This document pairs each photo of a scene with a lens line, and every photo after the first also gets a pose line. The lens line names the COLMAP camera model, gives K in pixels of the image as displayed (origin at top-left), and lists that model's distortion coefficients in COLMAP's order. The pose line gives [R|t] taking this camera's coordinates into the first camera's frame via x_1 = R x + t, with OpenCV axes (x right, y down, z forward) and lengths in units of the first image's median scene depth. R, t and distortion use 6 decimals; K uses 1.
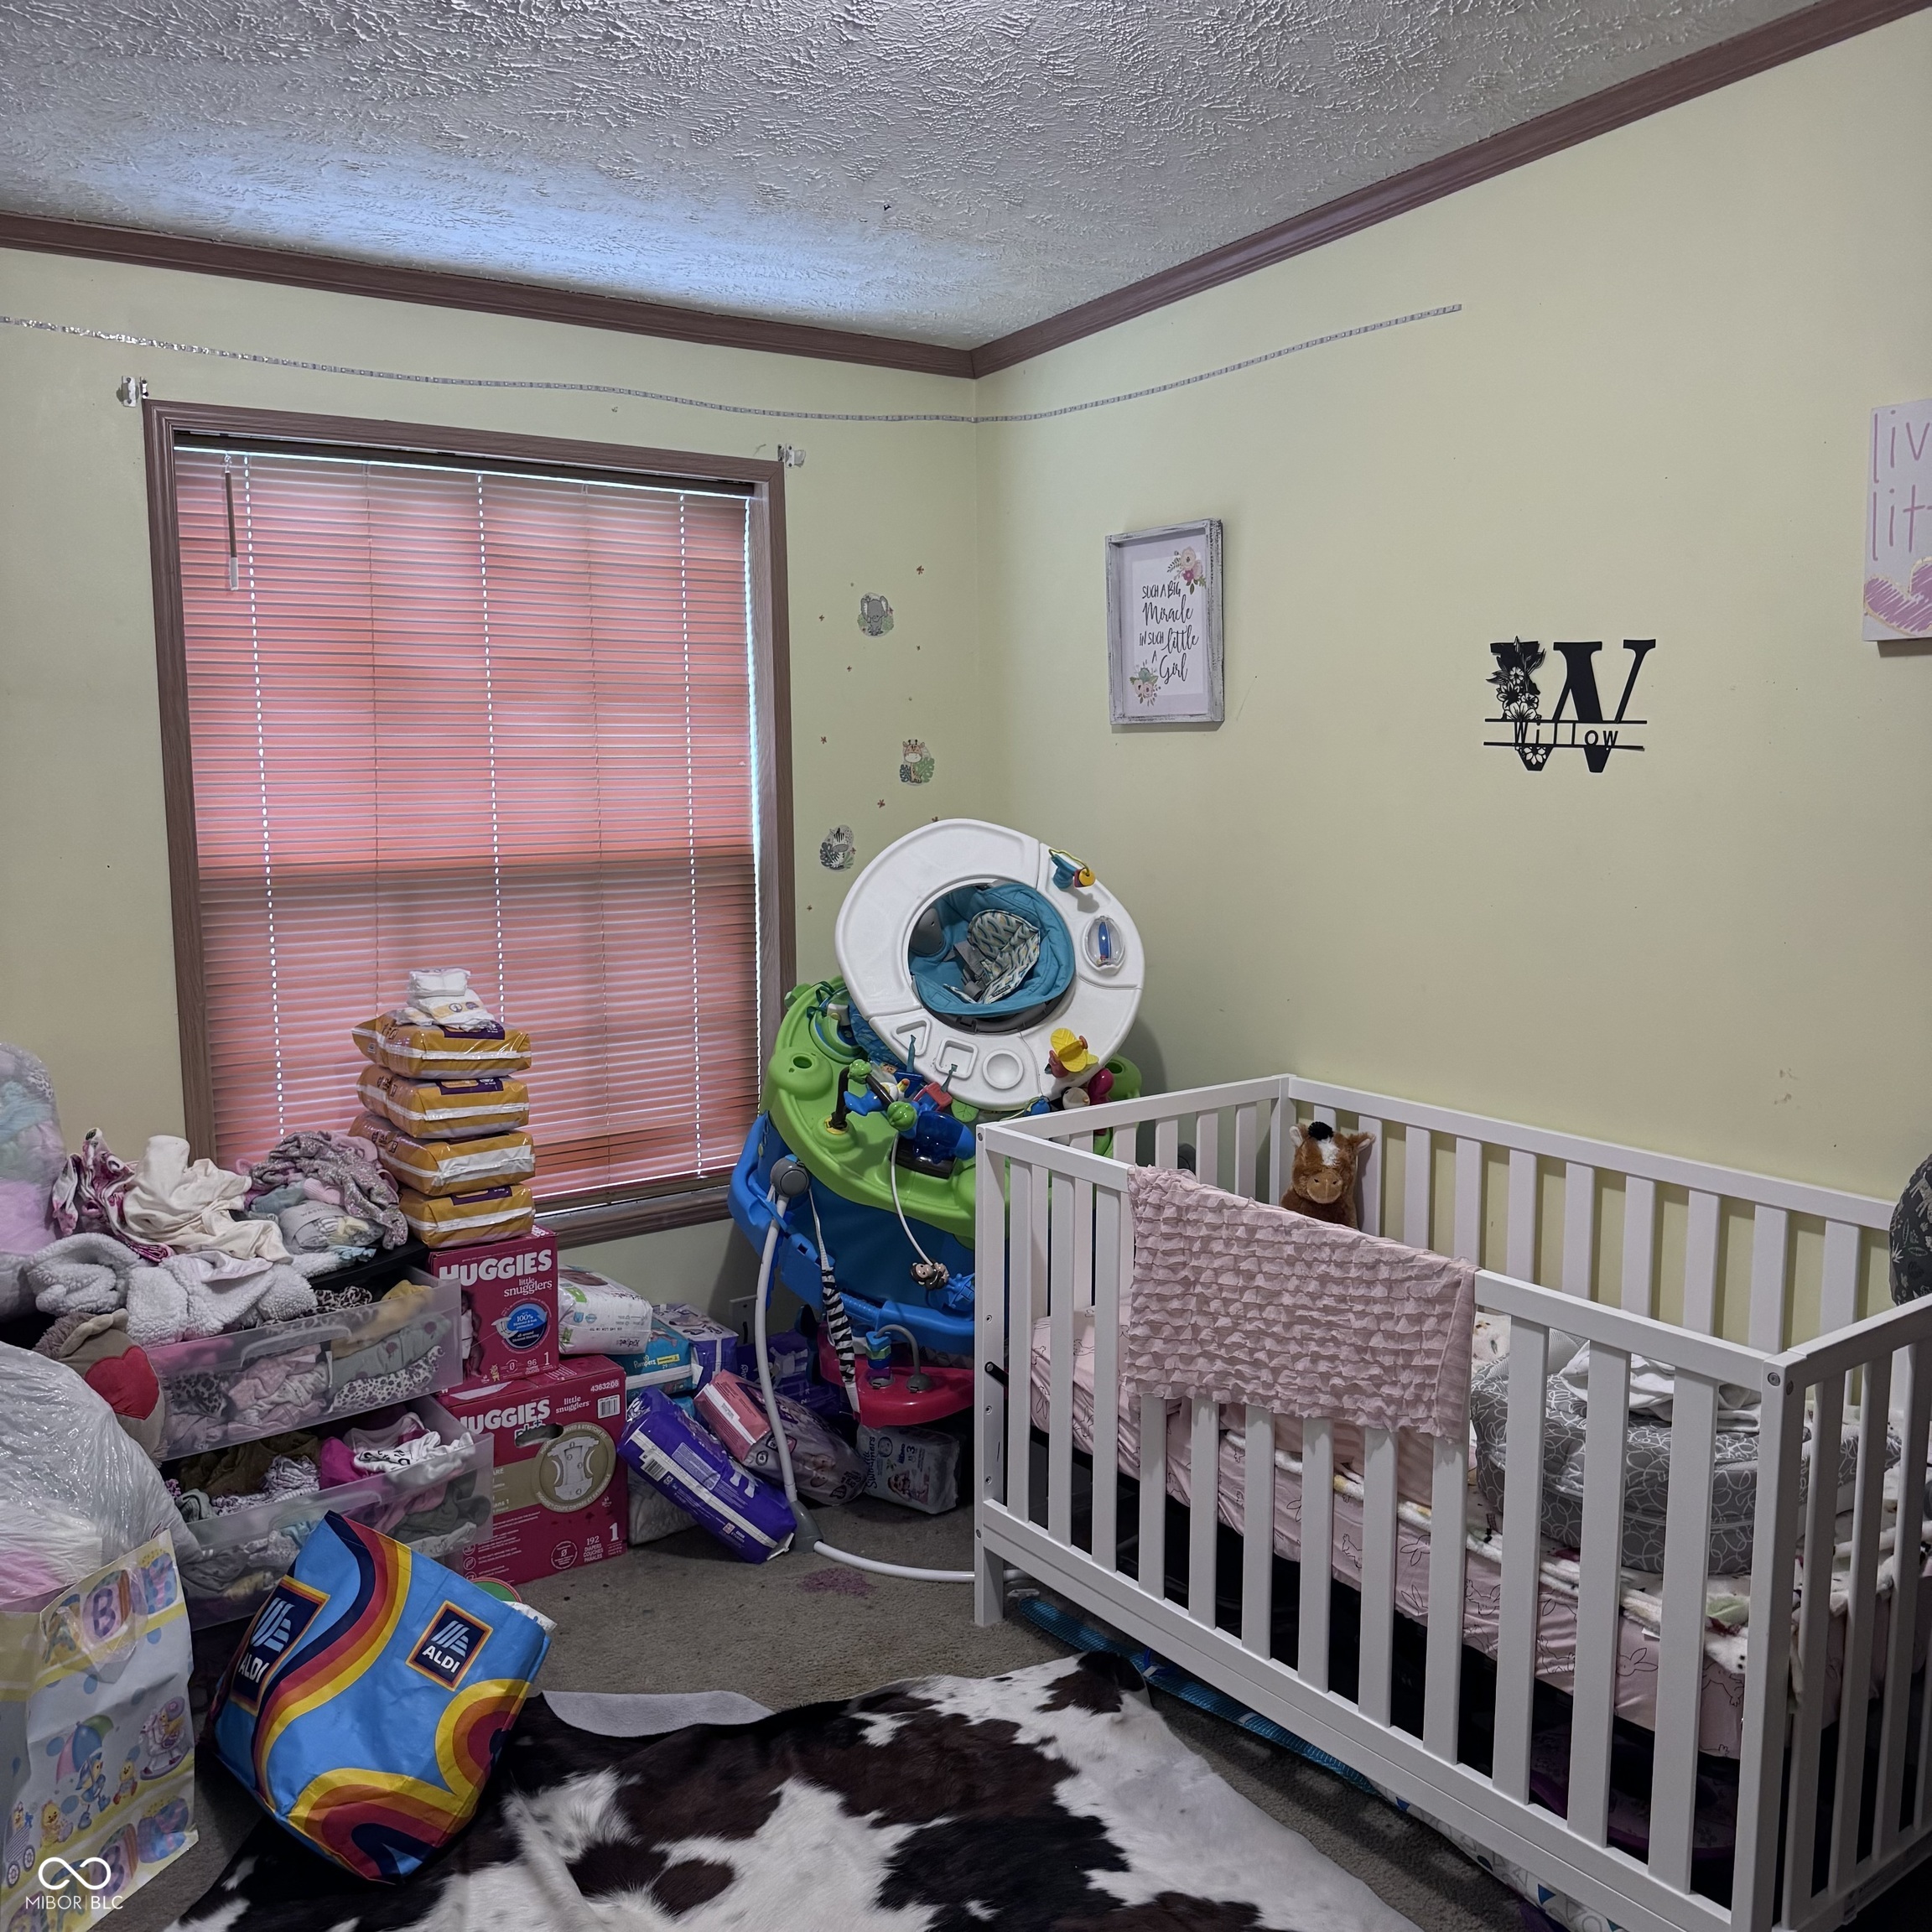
lens RADIAL K [[1804.0, 0, 969.3], [0, 1804.0, 952.0], [0, 0, 1]] dist [0.125603, -0.243055]
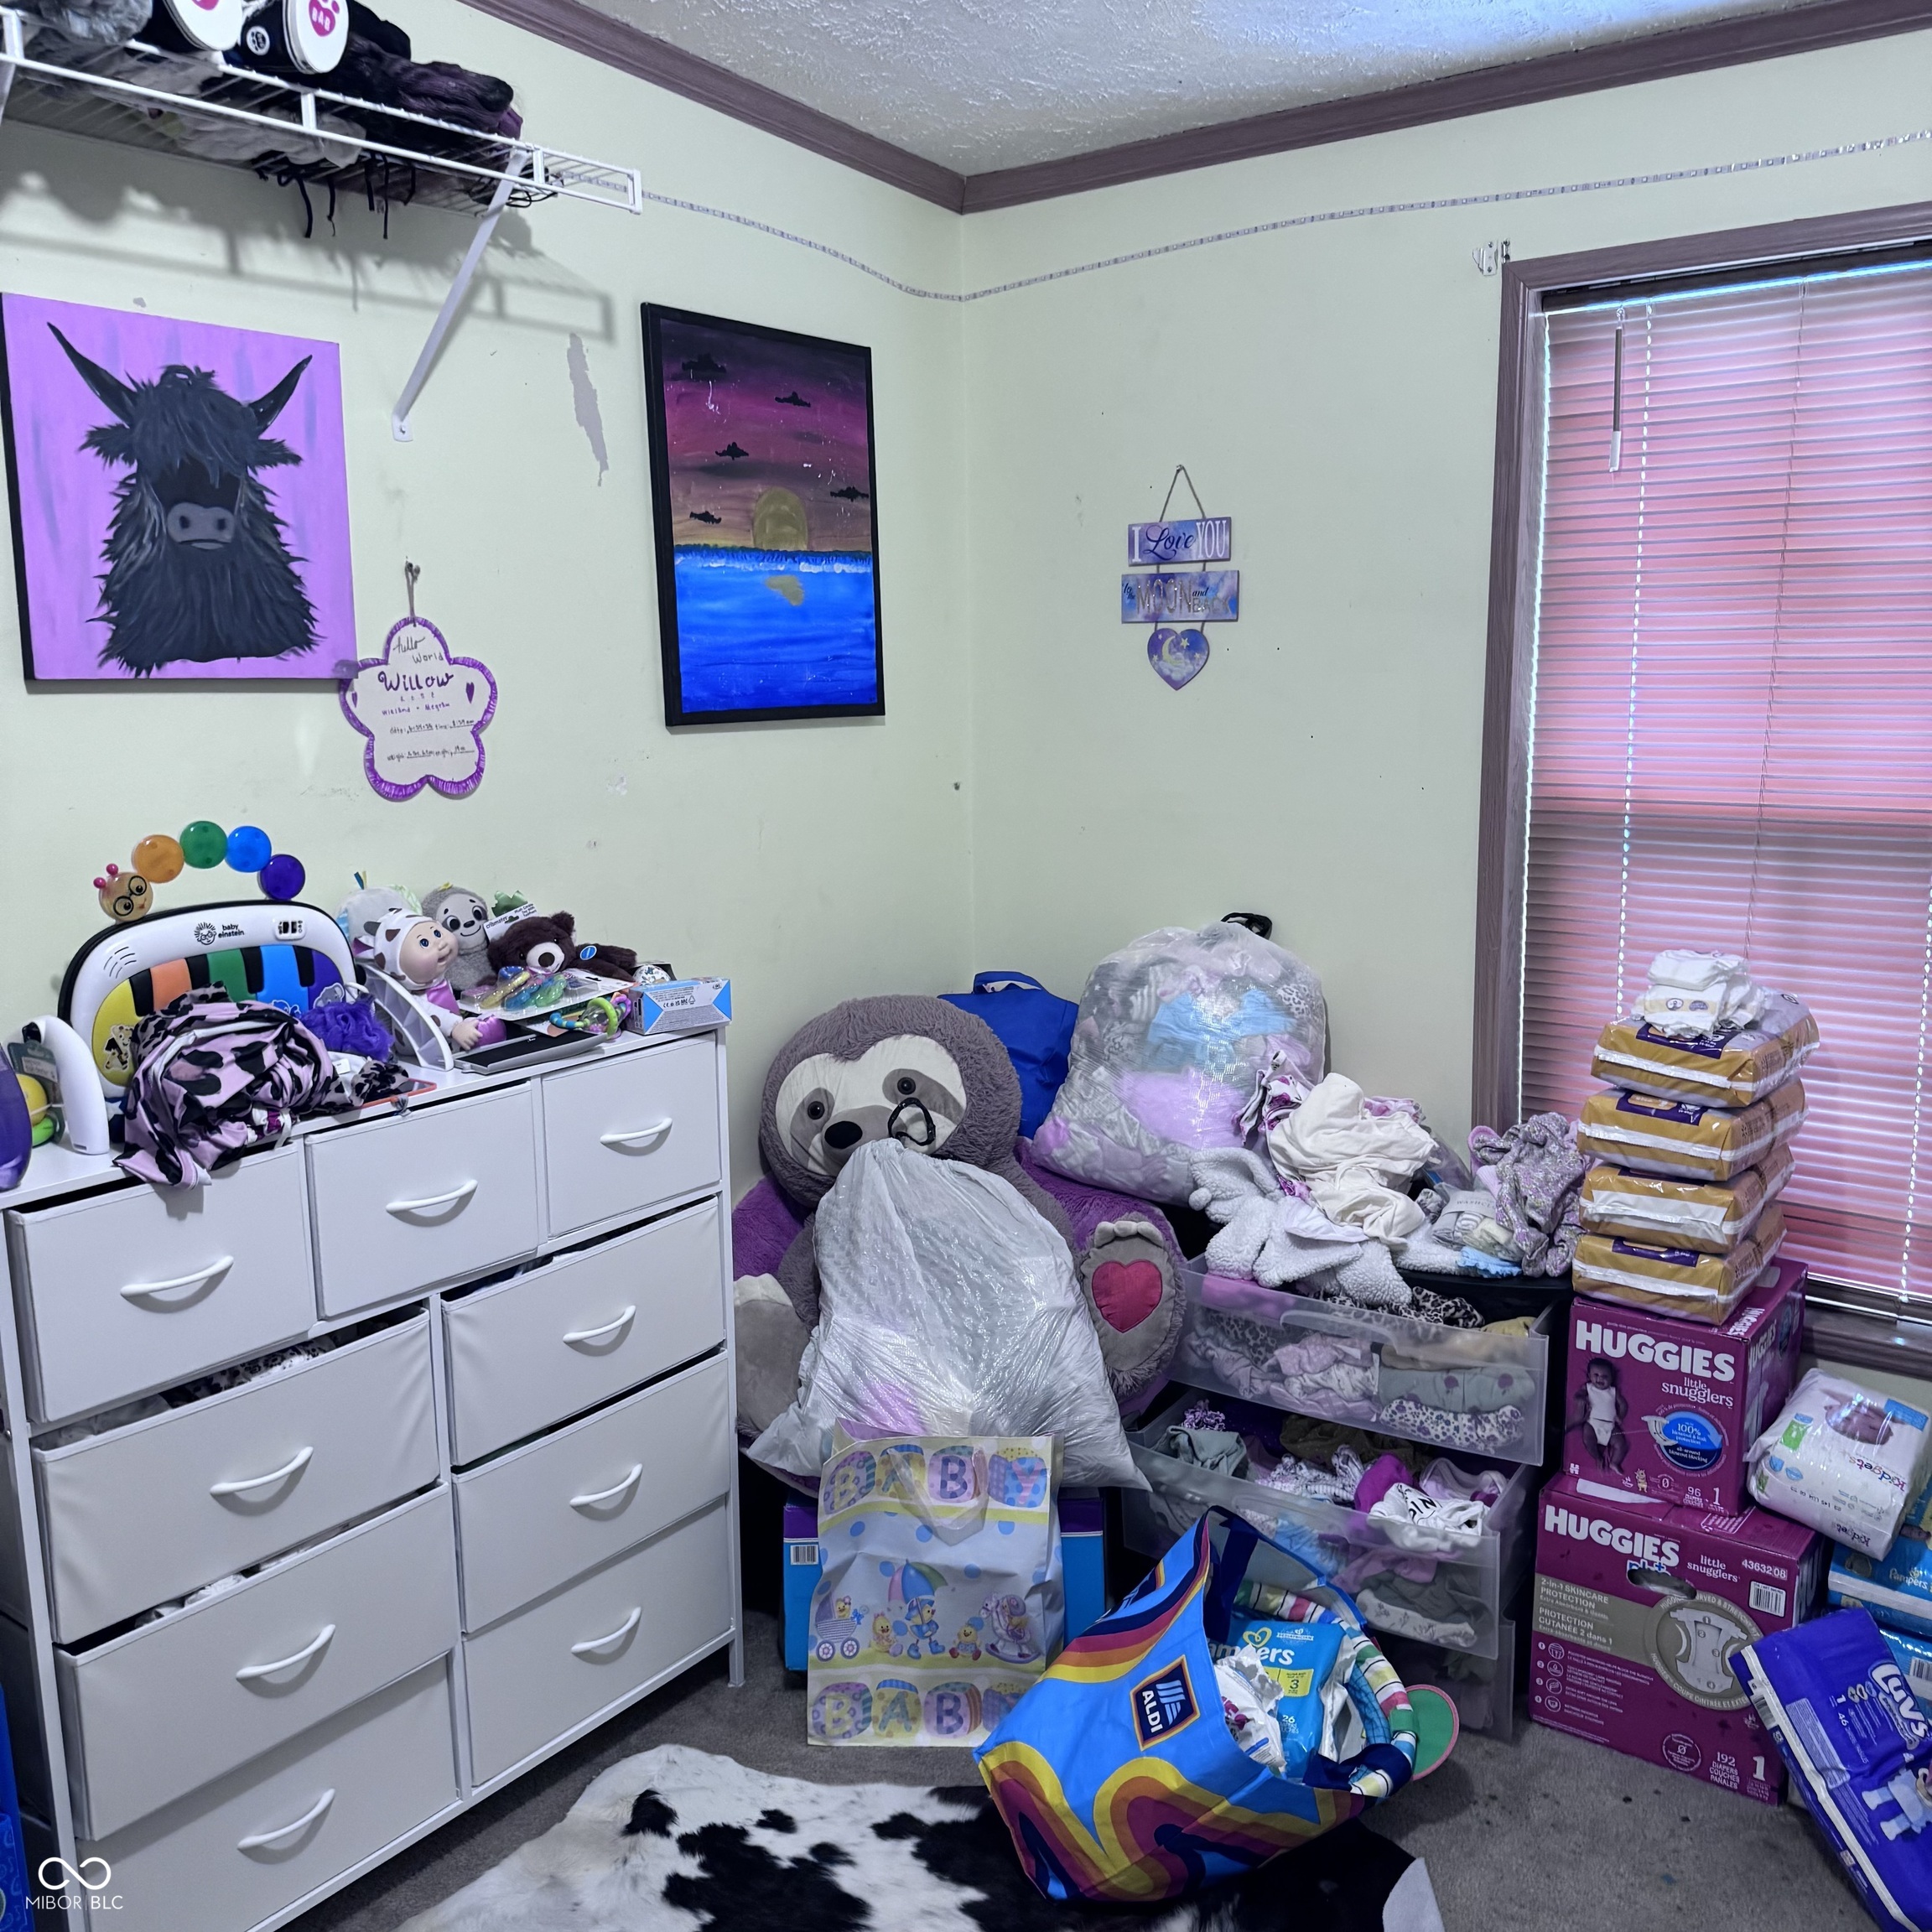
lens RADIAL K [[1767.9, 0, 965.7], [0, 1767.9, 969.5], [0, 0, 1]] dist [0.015078, -0.053887]
pose [[0.276704, 0.168131, -0.946133, 0.323850], [-0.105710, 0.983925, 0.143931, -0.057059], [0.955123, 0.060190, 0.290029, 0.489551]]
